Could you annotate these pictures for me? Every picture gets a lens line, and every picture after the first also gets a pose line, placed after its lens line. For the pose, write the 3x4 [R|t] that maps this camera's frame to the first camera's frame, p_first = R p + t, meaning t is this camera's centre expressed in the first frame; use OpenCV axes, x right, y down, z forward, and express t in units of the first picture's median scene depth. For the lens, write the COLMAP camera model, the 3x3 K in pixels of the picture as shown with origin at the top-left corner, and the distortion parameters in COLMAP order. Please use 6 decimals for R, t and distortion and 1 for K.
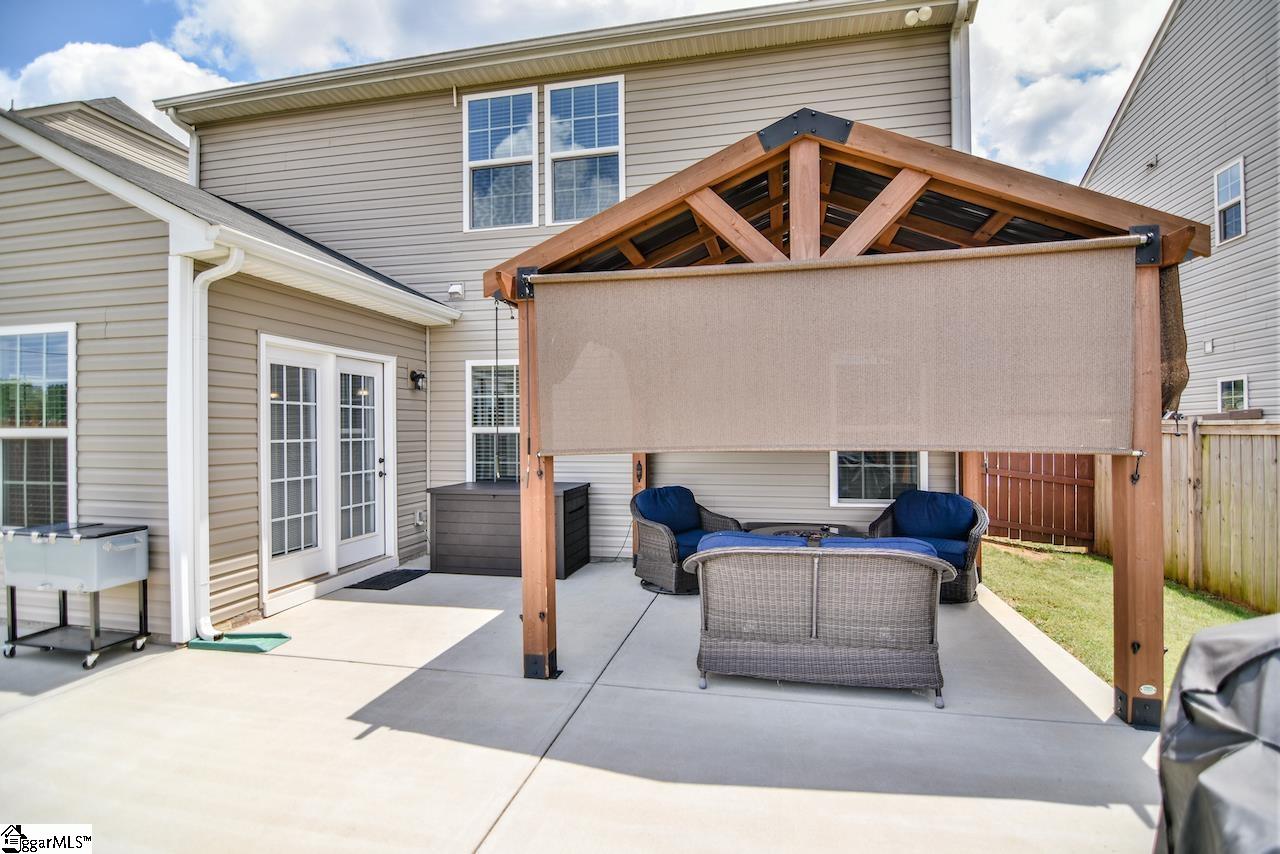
lens RADIAL K [[620.5, 0, 643.7], [0, 620.5, 423.6], [0, 0, 1]] dist [-0.003170, -0.005421]
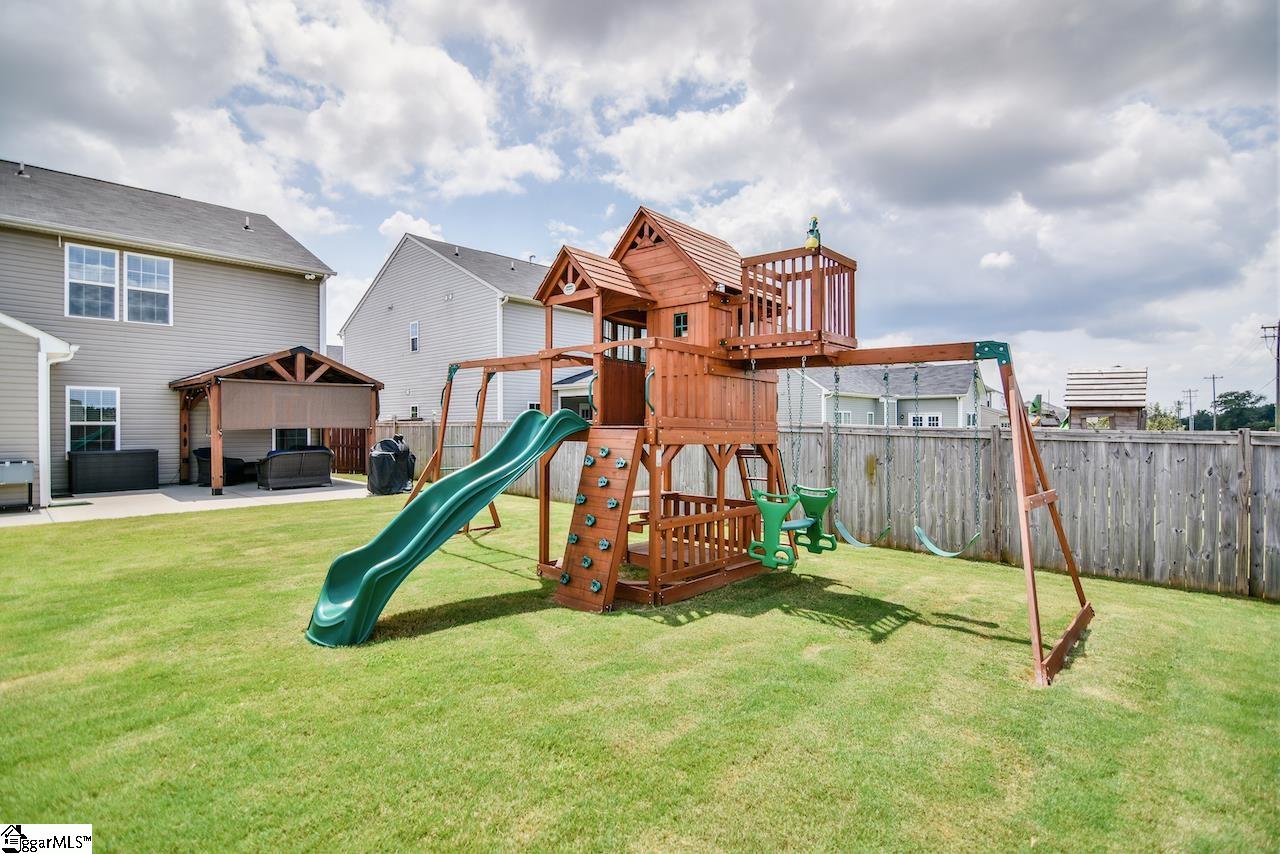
lens RADIAL K [[620.5, 0, 638.3], [0, 620.5, 425.5], [0, 0, 1]] dist [-0.003170, -0.005421]
pose [[0.509630, 0.004149, 0.860384, -1.171485], [-0.006397, 0.999979, -0.001033, 0.010347], [-0.860370, -0.004978, 0.509646, -1.659743]]
